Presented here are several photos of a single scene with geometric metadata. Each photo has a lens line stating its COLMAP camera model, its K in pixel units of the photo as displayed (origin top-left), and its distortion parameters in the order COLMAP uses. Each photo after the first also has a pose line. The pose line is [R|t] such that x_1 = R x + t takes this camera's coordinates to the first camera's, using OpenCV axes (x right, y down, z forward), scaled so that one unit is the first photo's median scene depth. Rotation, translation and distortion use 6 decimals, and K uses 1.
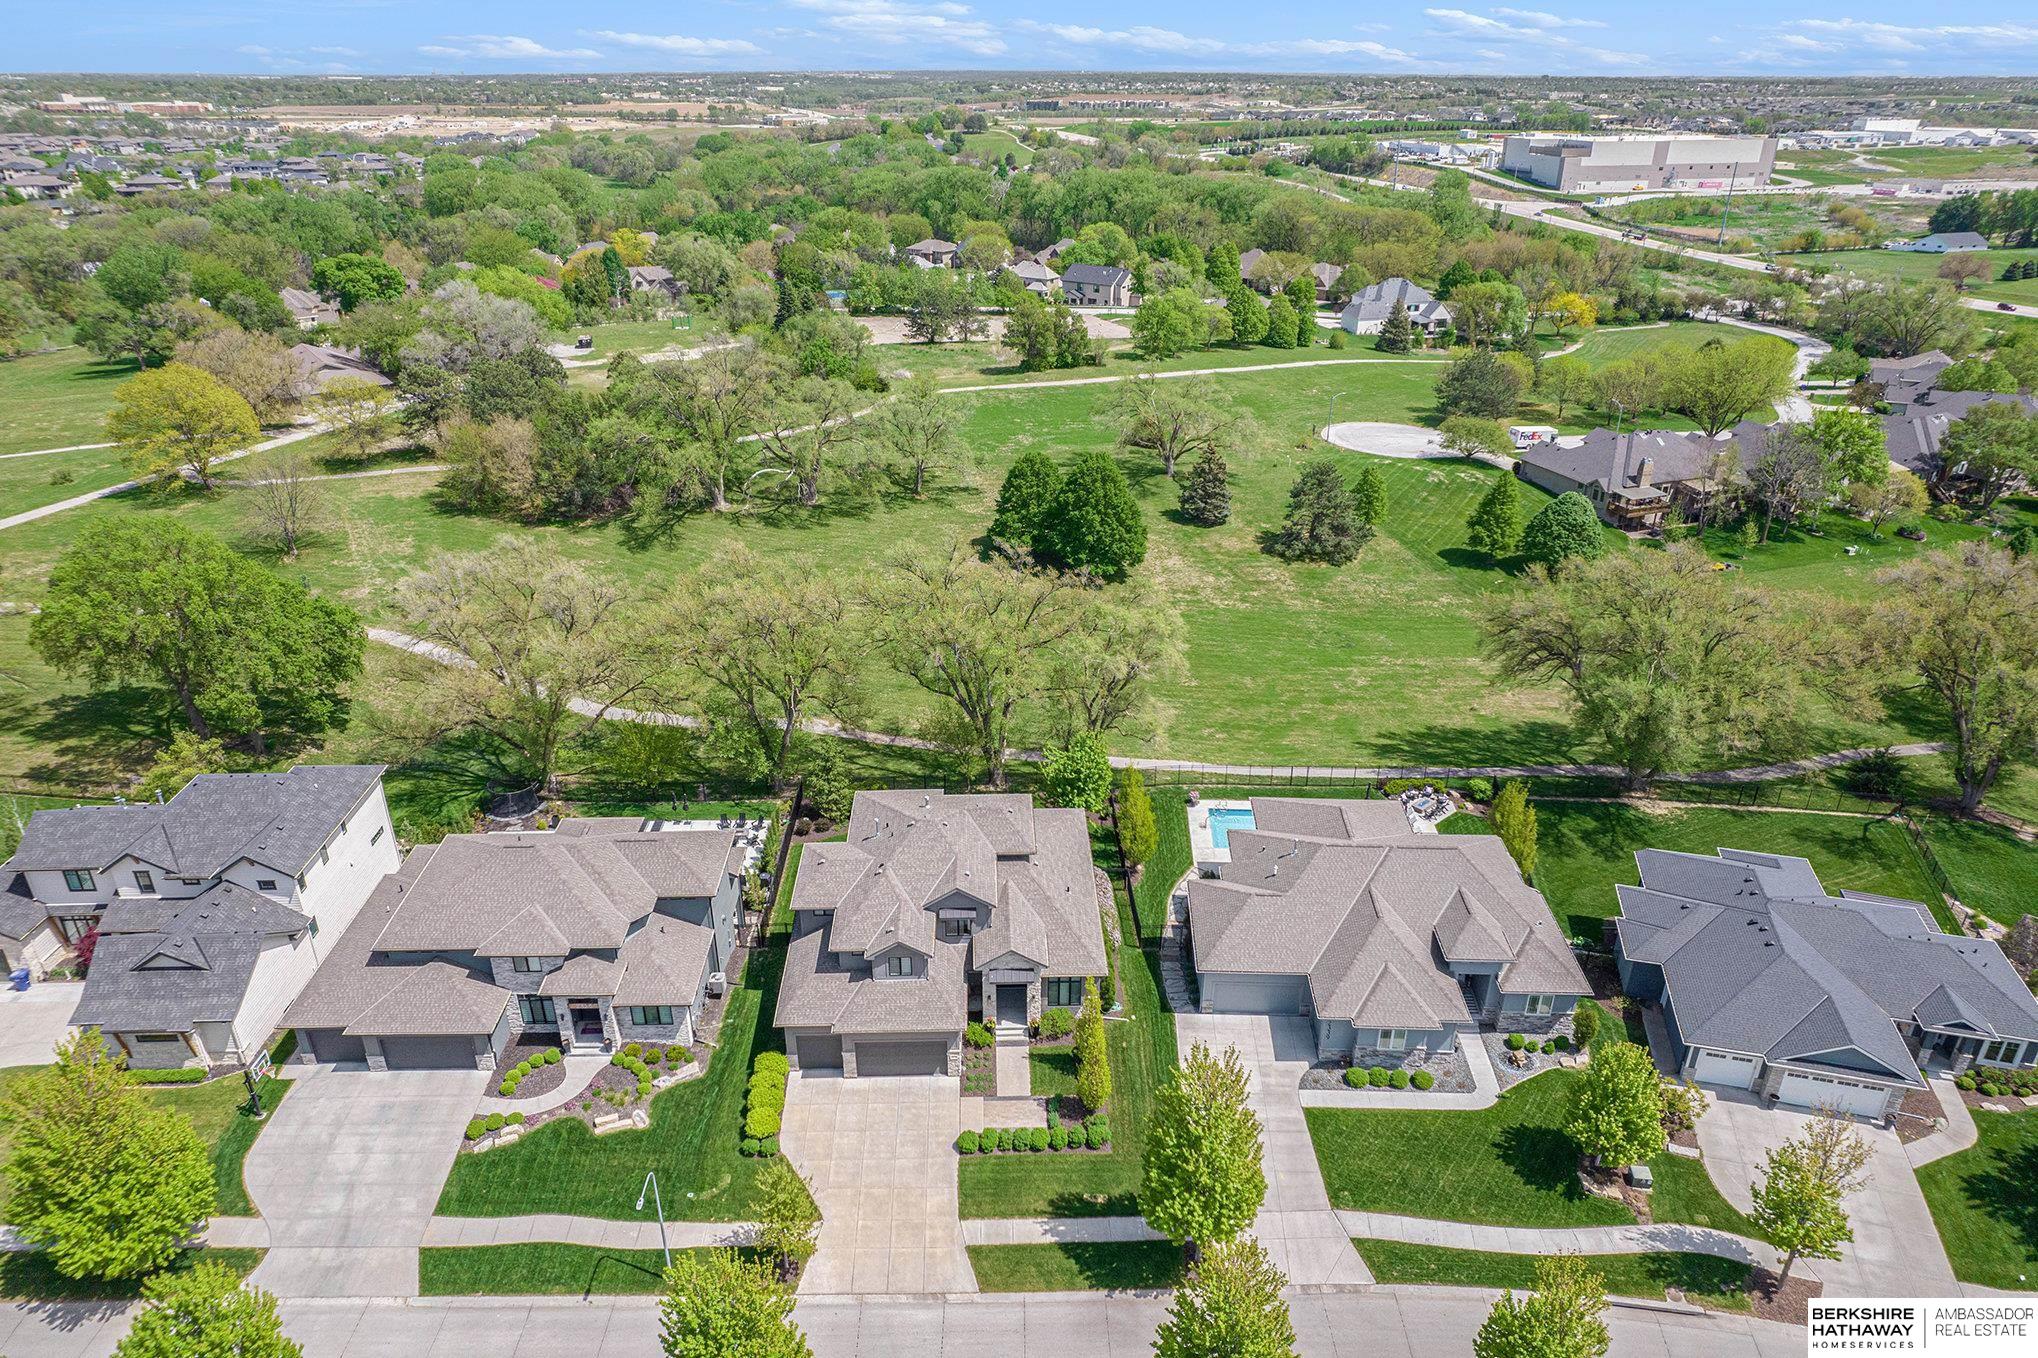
lens RADIAL K [[1291.9, 0, 1032.3], [0, 1291.9, 679.3], [0, 0, 1]] dist [-0.075133, 0.068638]
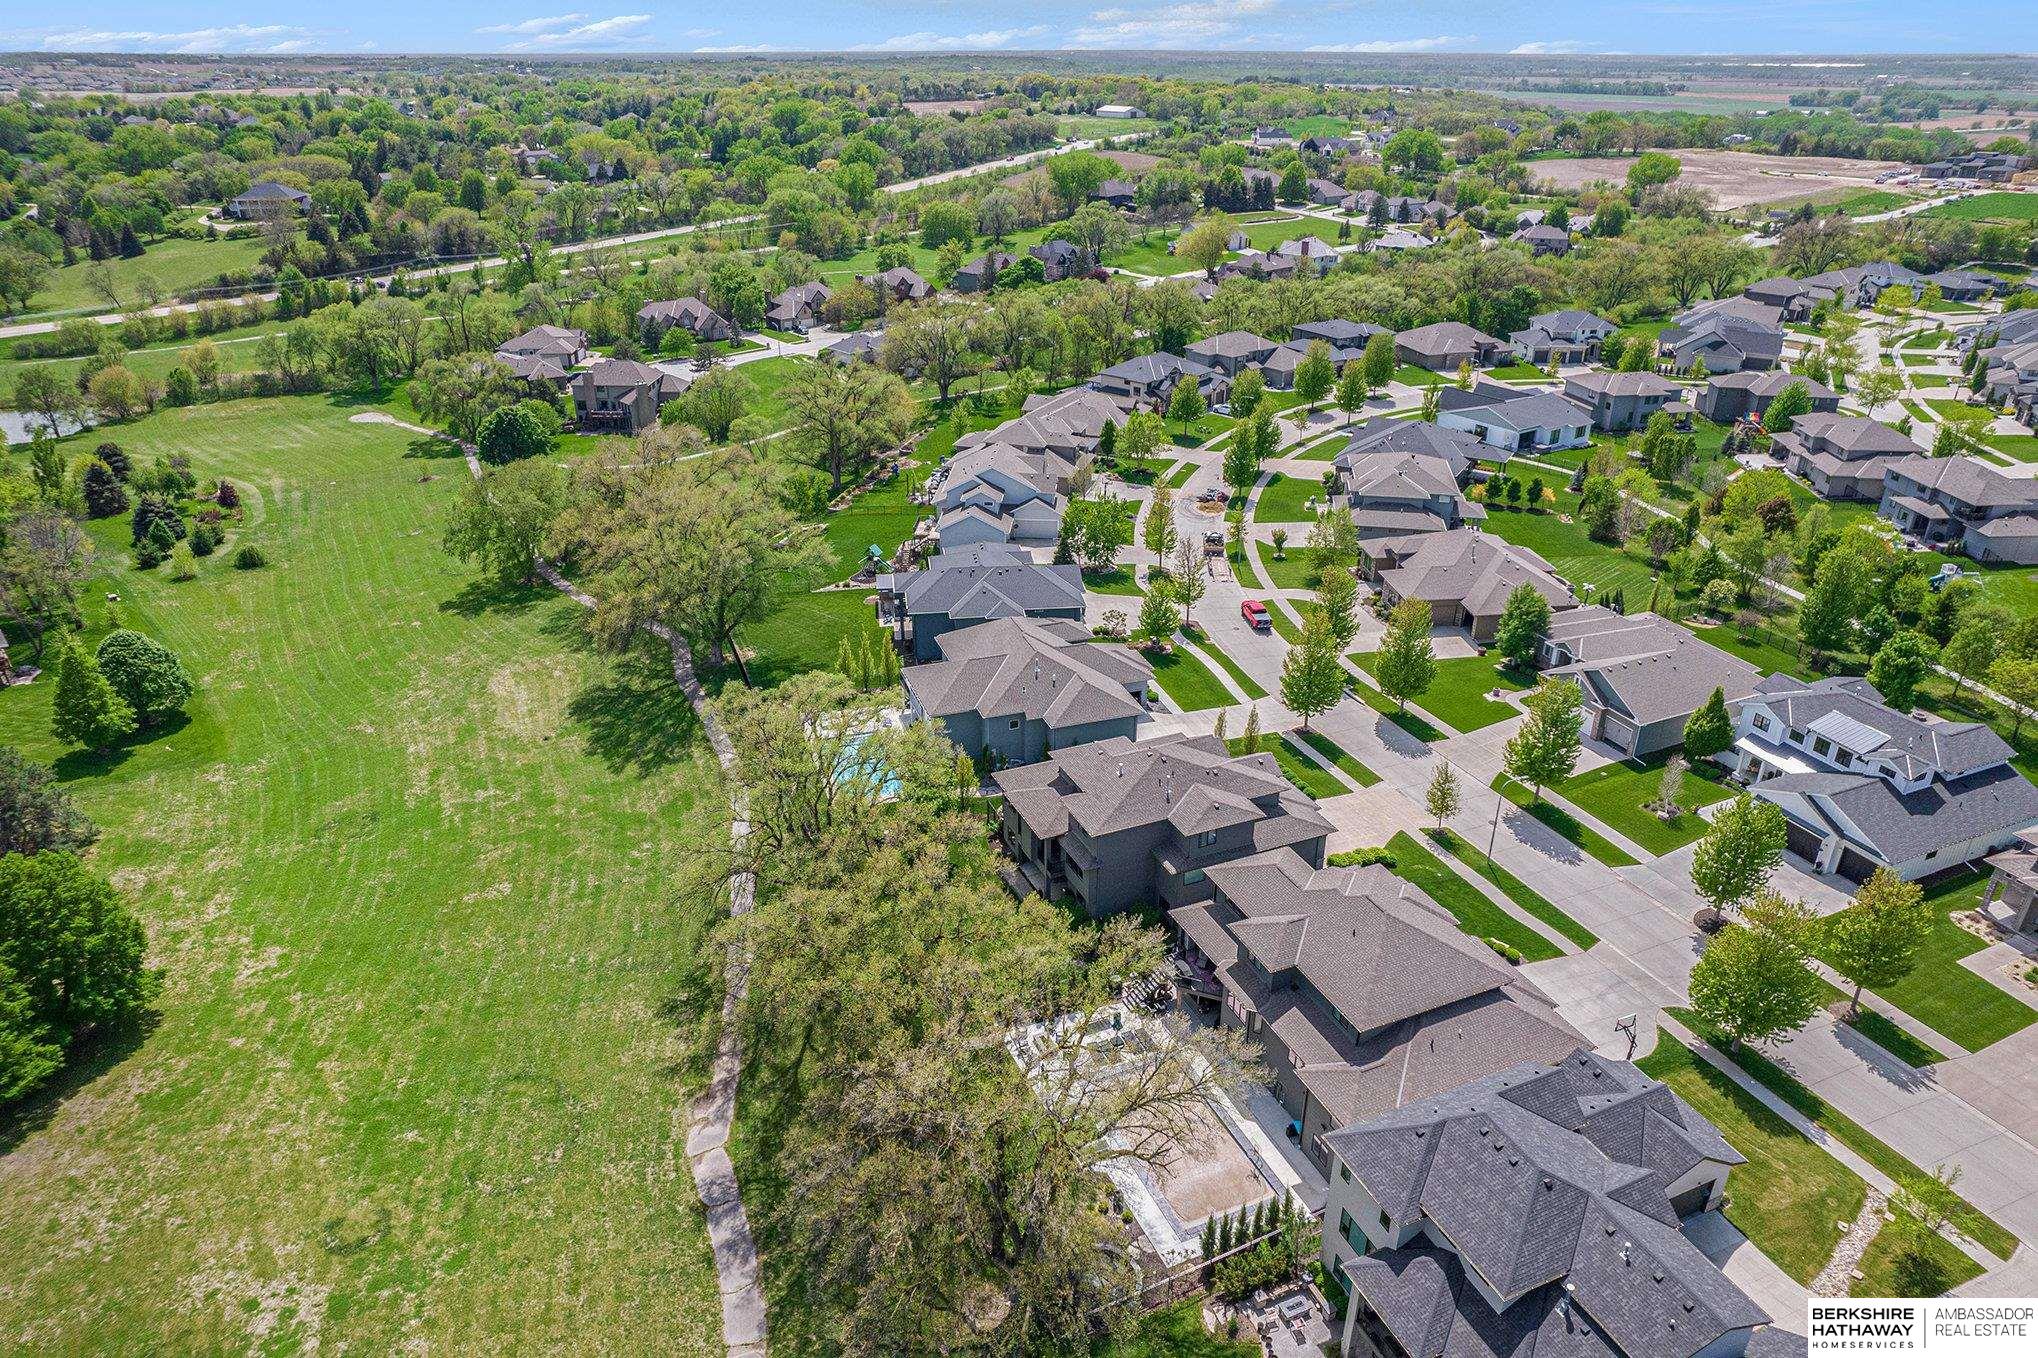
lens RADIAL K [[1332.9, 0, 1013.0], [0, 1332.9, 639.0], [0, 0, 1]] dist [-0.048243, 0.027945]
pose [[-0.371192, -0.381748, 0.846454, -1.148562], [0.389968, 0.763204, 0.515214, -0.739709], [-0.842699, 0.521333, -0.134426, 1.290131]]
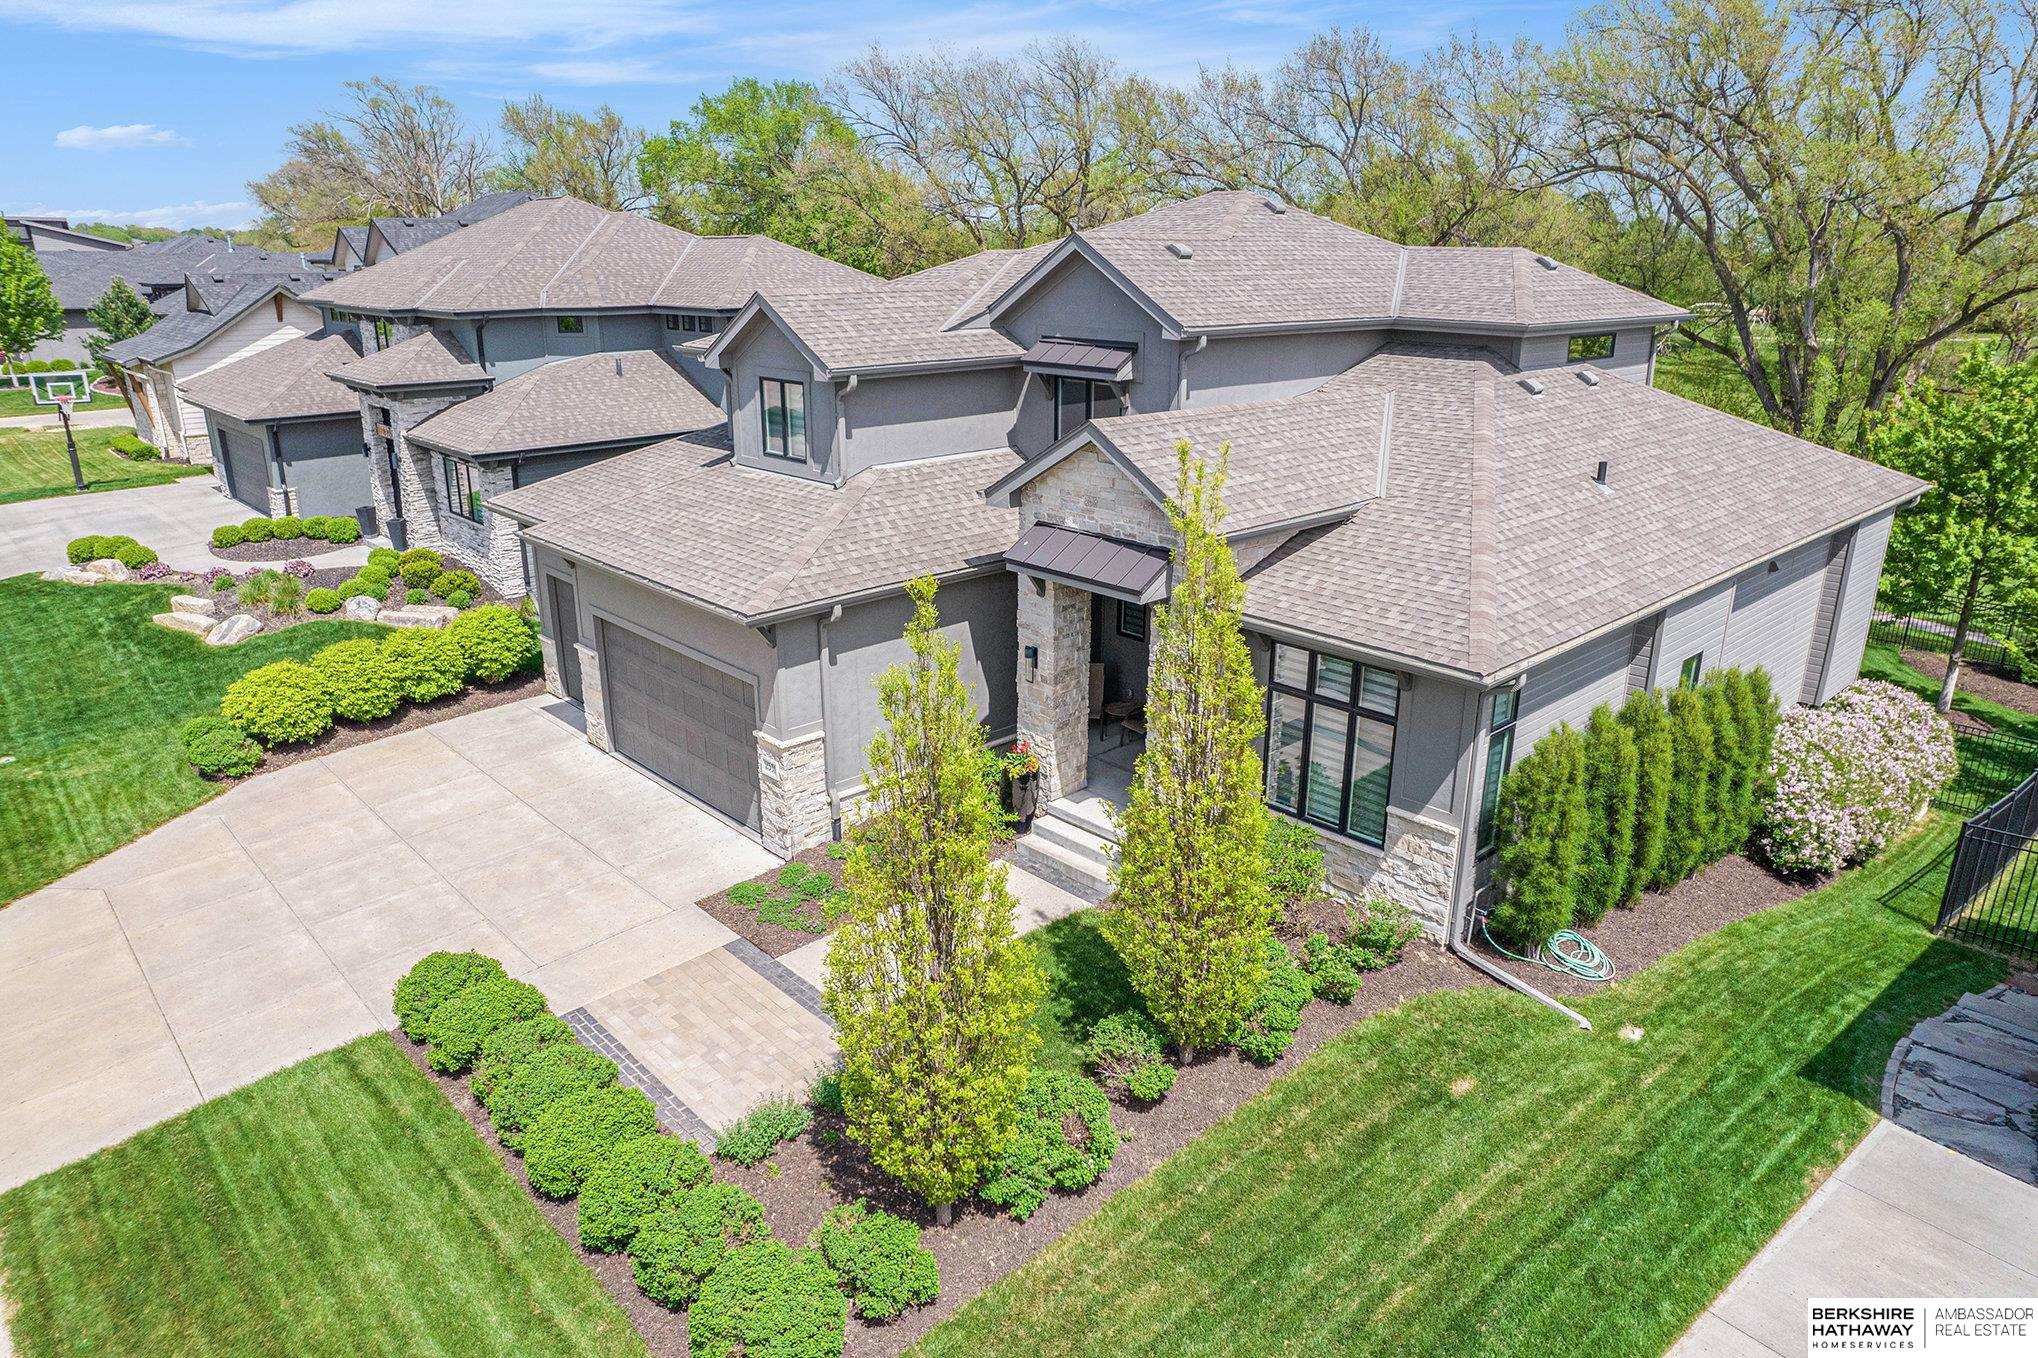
lens RADIAL K [[1314.7, 0, 1027.5], [0, 1314.7, 663.1], [0, 0, 1]] dist [-0.078679, 0.070513]
pose [[0.657676, 0.230042, -0.717317, 0.147068], [-0.323853, 0.946085, 0.006480, 0.240914], [0.680133, 0.228043, 0.696717, 0.796778]]
